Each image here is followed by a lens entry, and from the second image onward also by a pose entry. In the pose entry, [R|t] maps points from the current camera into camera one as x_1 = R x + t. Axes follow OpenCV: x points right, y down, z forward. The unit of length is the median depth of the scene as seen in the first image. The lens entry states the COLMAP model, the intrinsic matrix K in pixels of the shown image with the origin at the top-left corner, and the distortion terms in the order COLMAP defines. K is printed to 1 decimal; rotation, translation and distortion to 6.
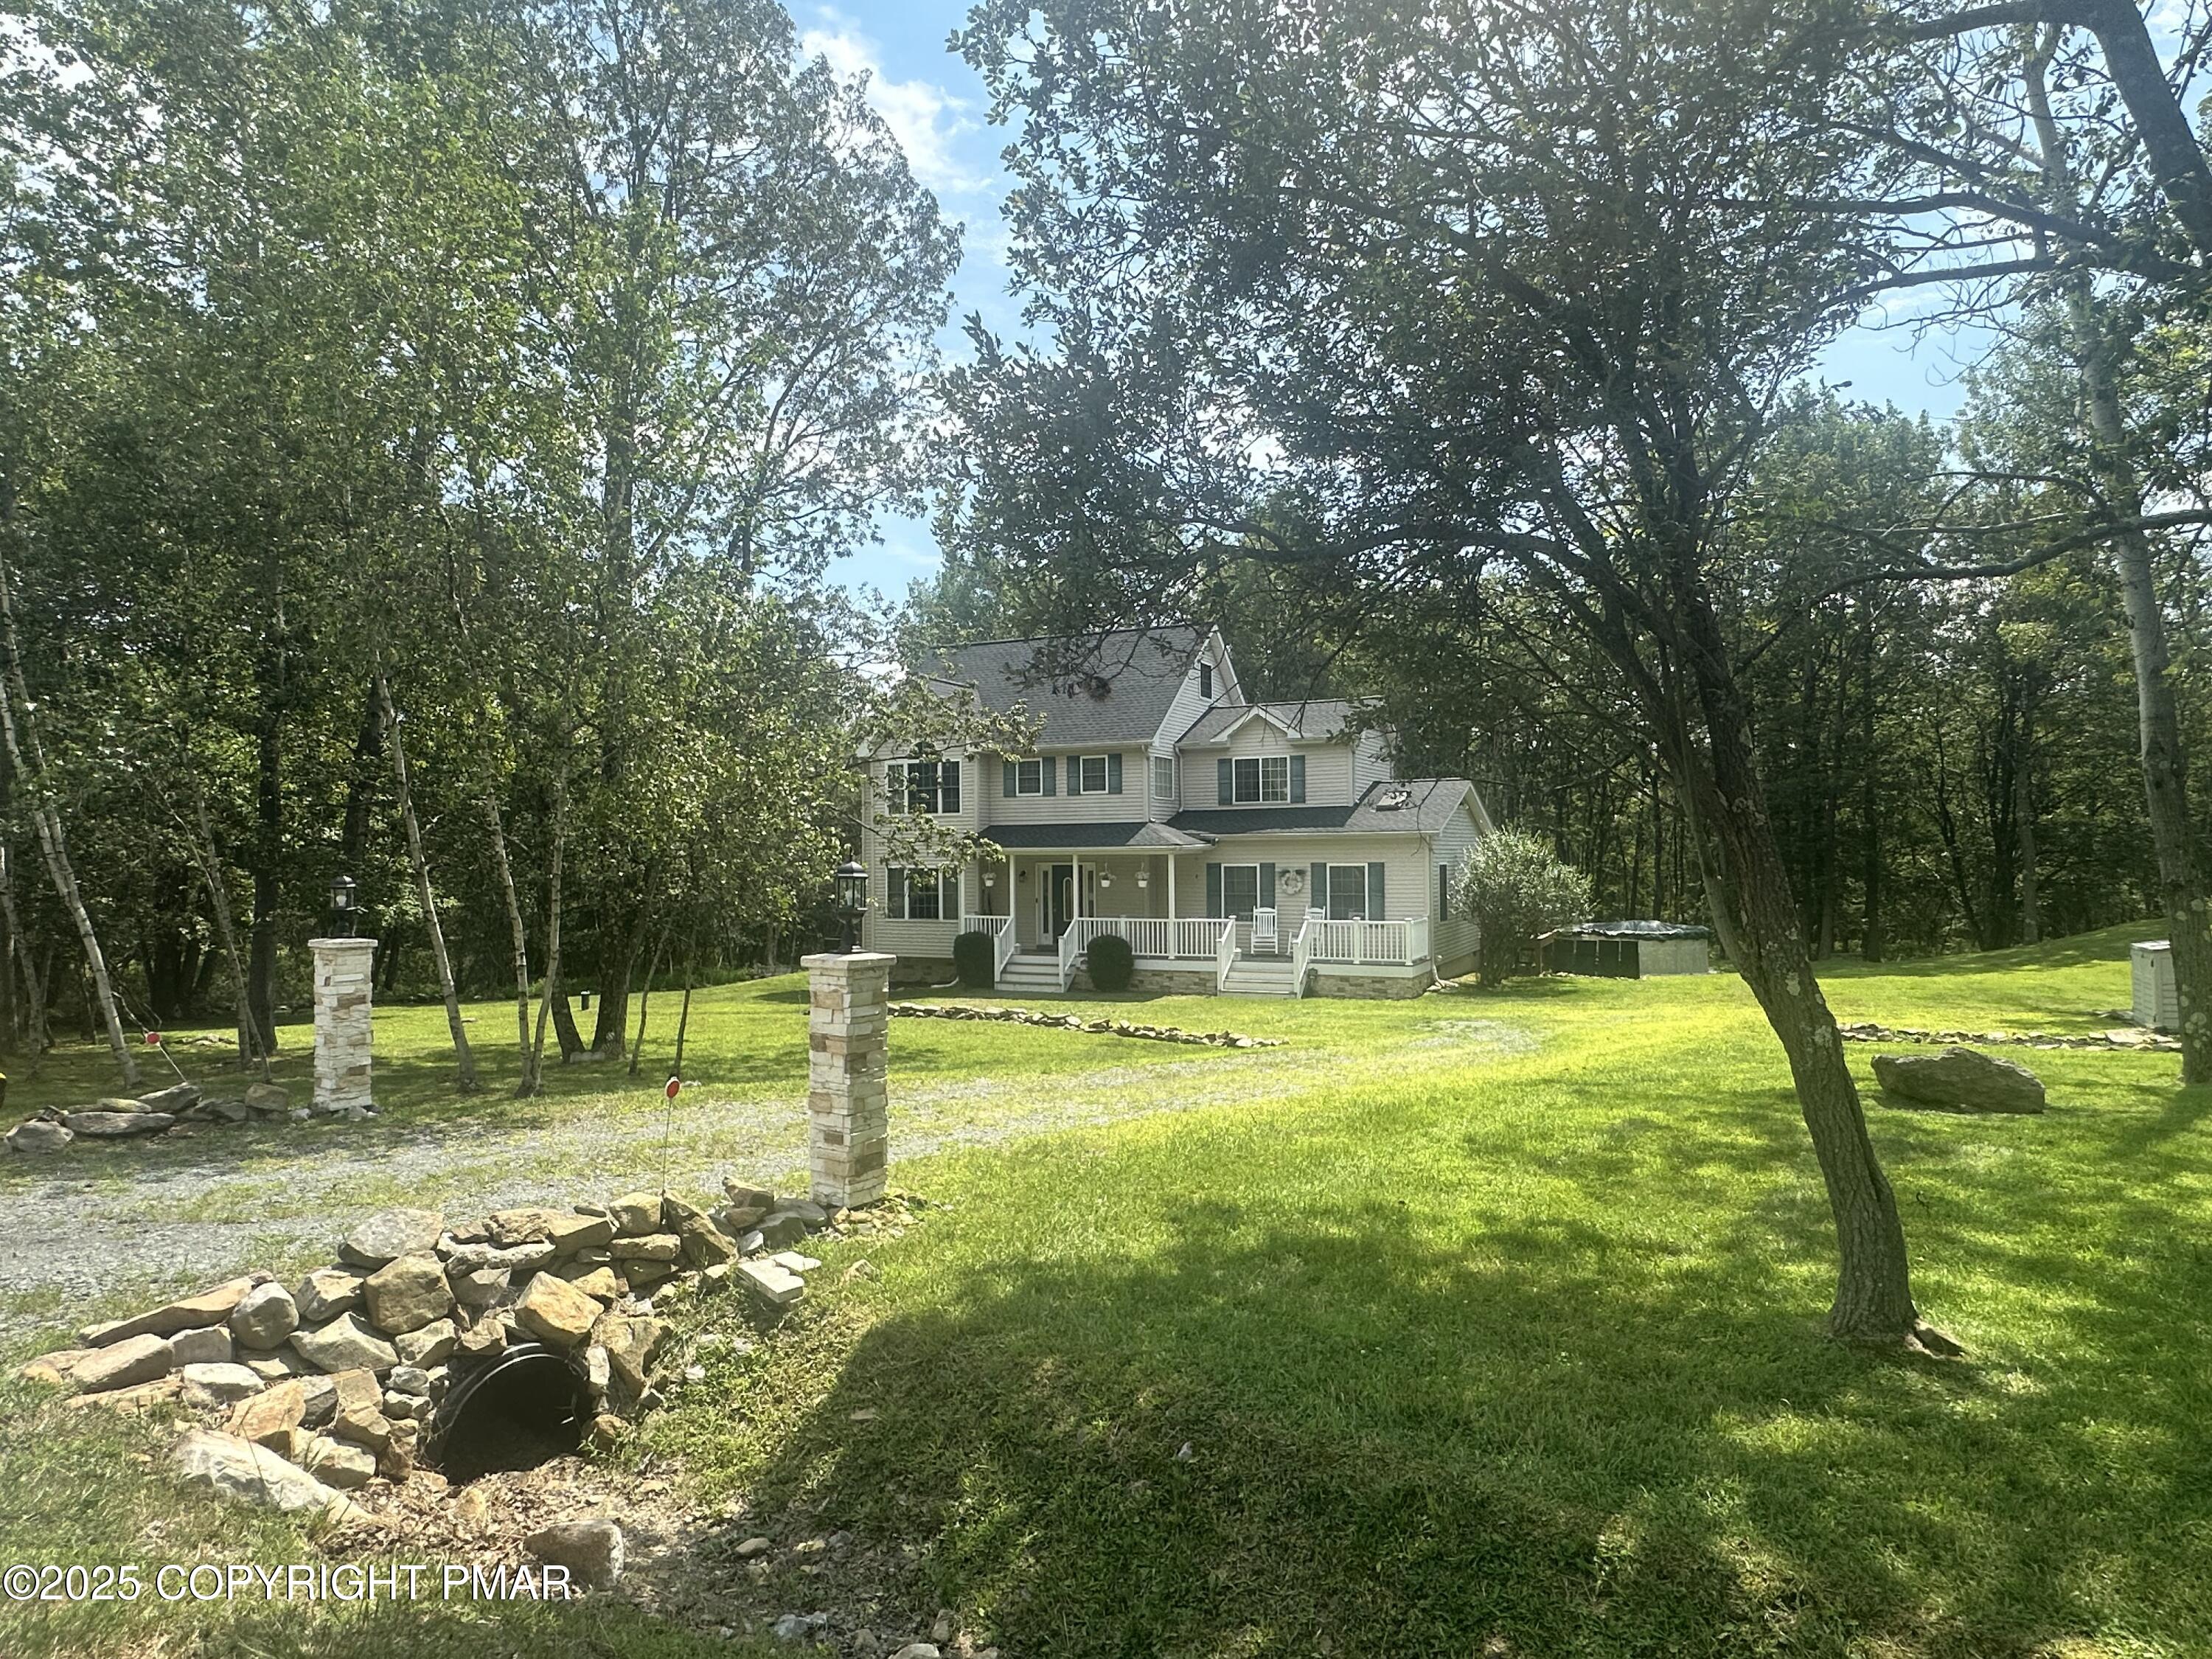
lens RADIAL K [[1289.8, 0, 1106.8], [0, 1289.8, 832.7], [0, 0, 1]] dist [0.001007, 0.000008]
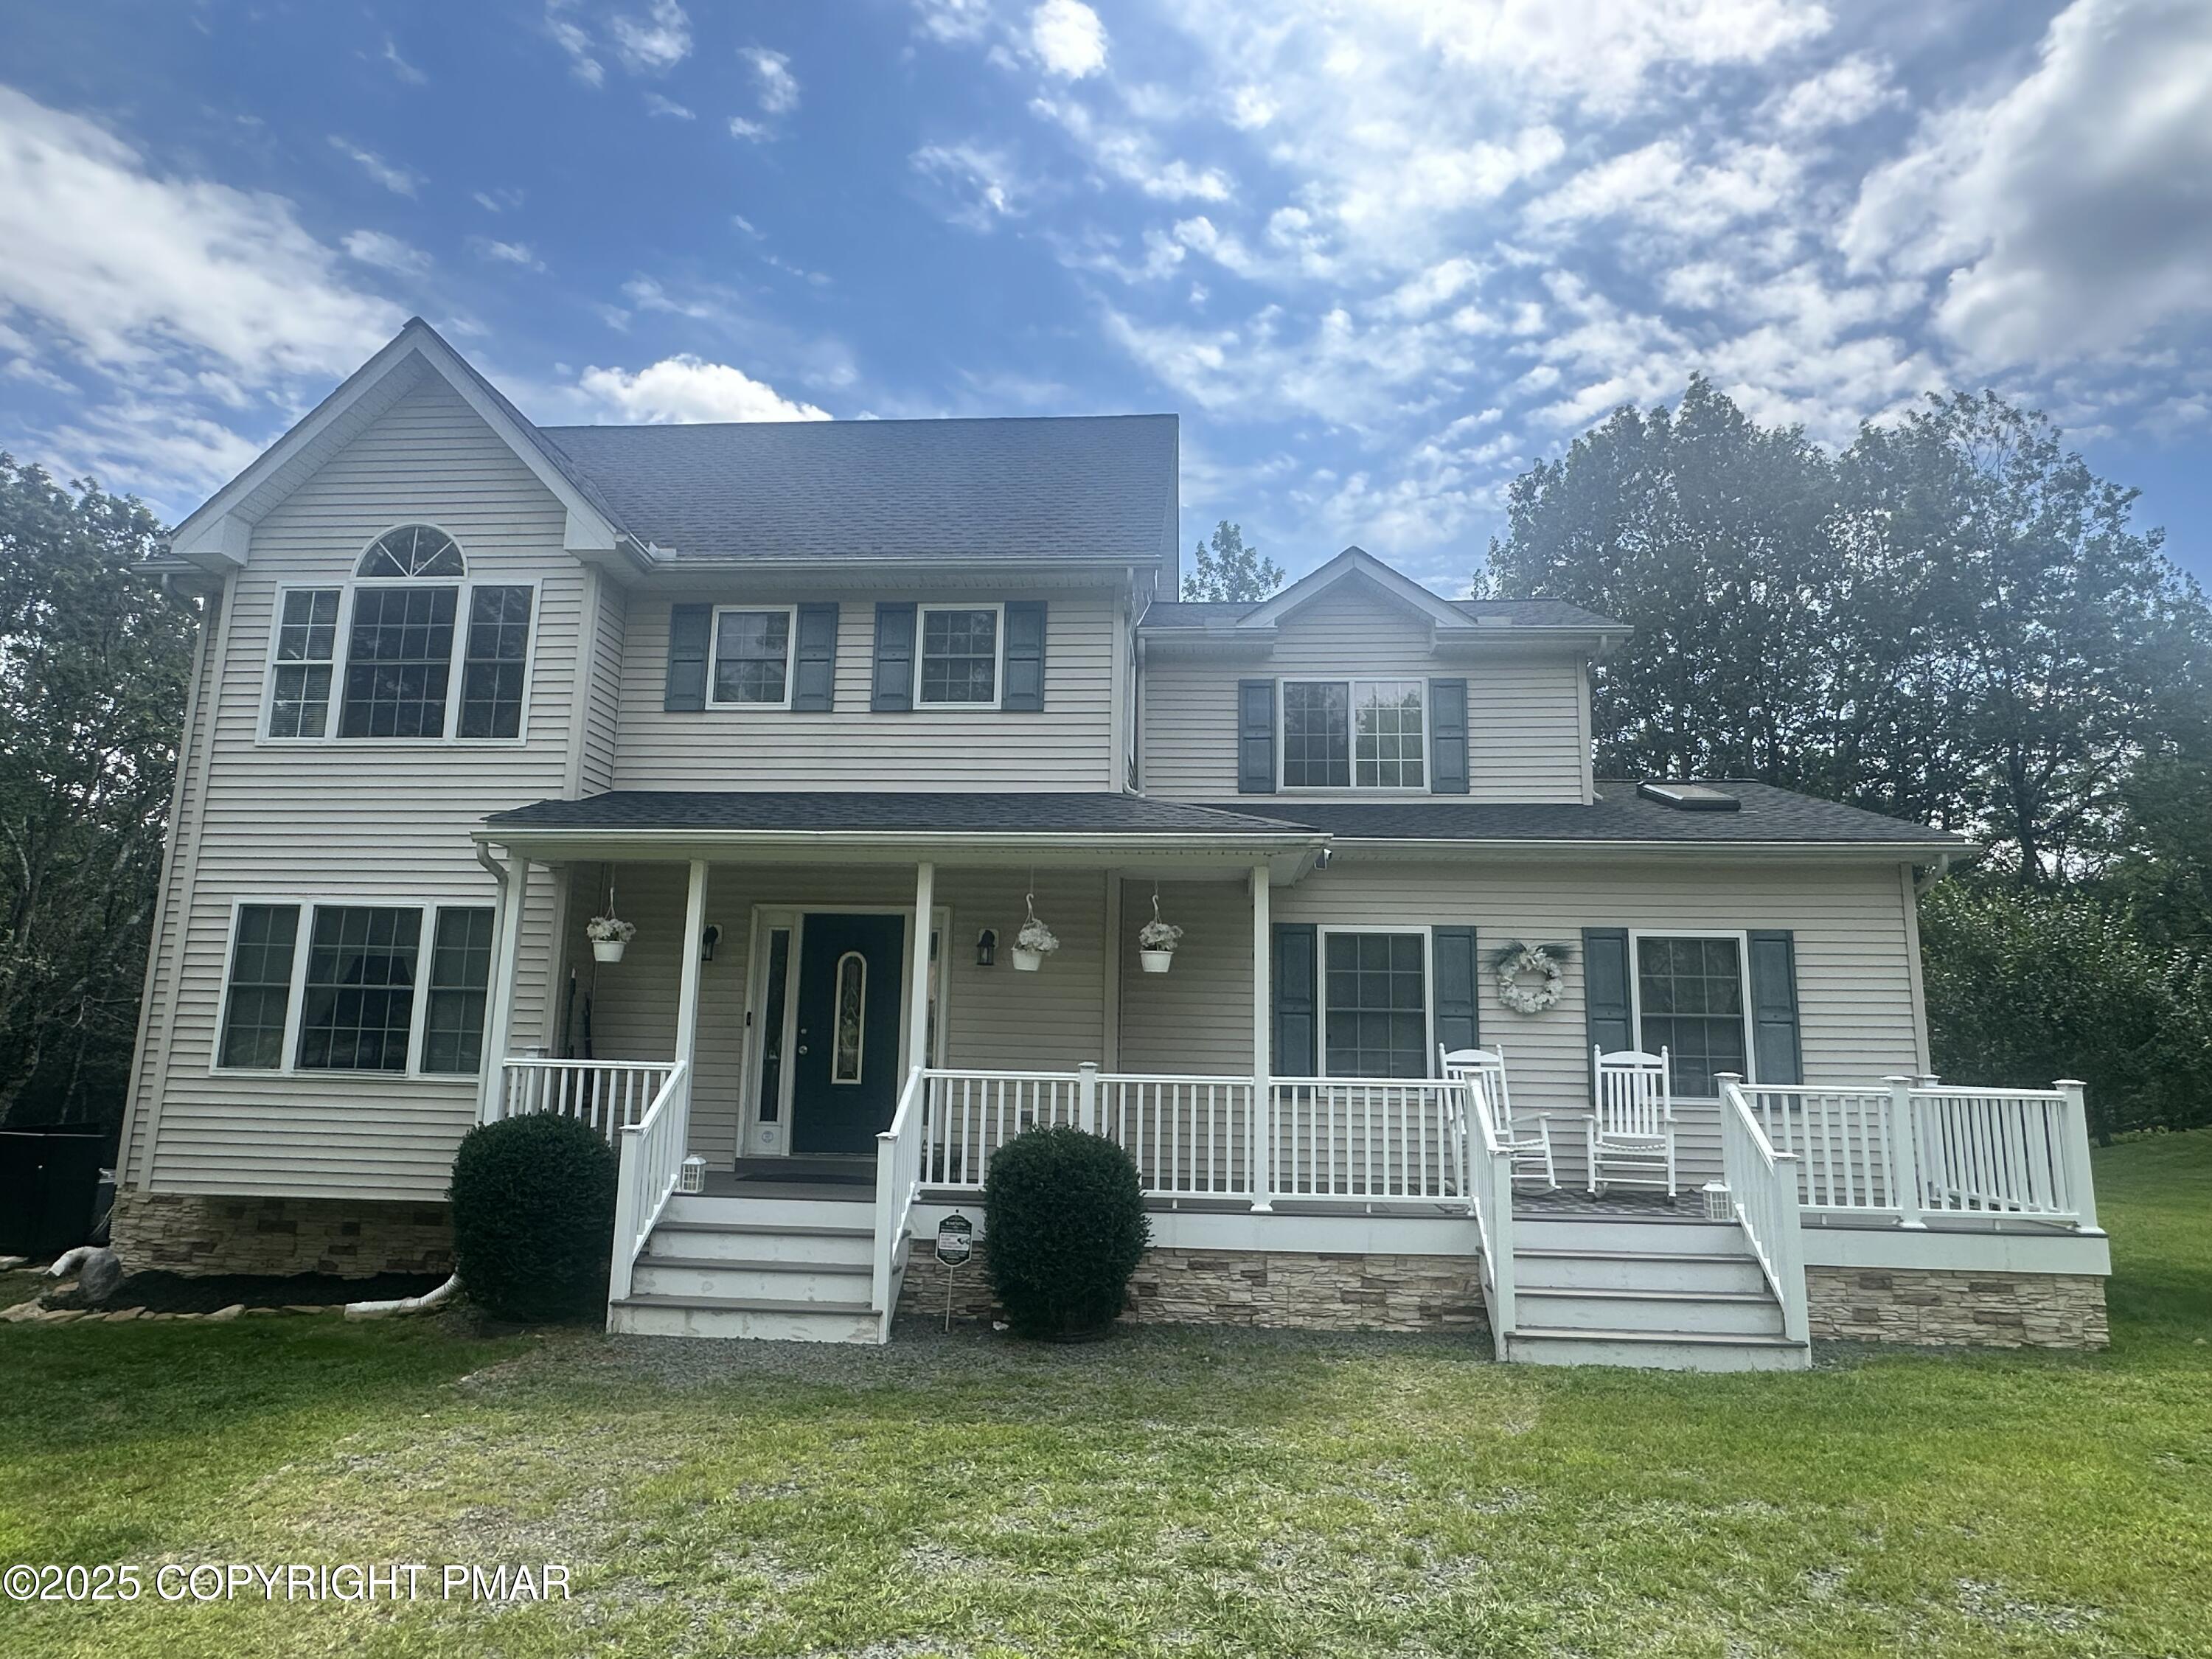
lens RADIAL K [[1247.1, 0, 1105.6], [0, 1247.1, 835.9], [0, 0, 1]] dist [-0.006812, -0.000610]
pose [[0.932536, 0.087844, 0.350228, -0.086698], [-0.034423, 0.987166, -0.155943, 0.054272], [-0.359432, 0.133367, 0.923592, 0.683670]]
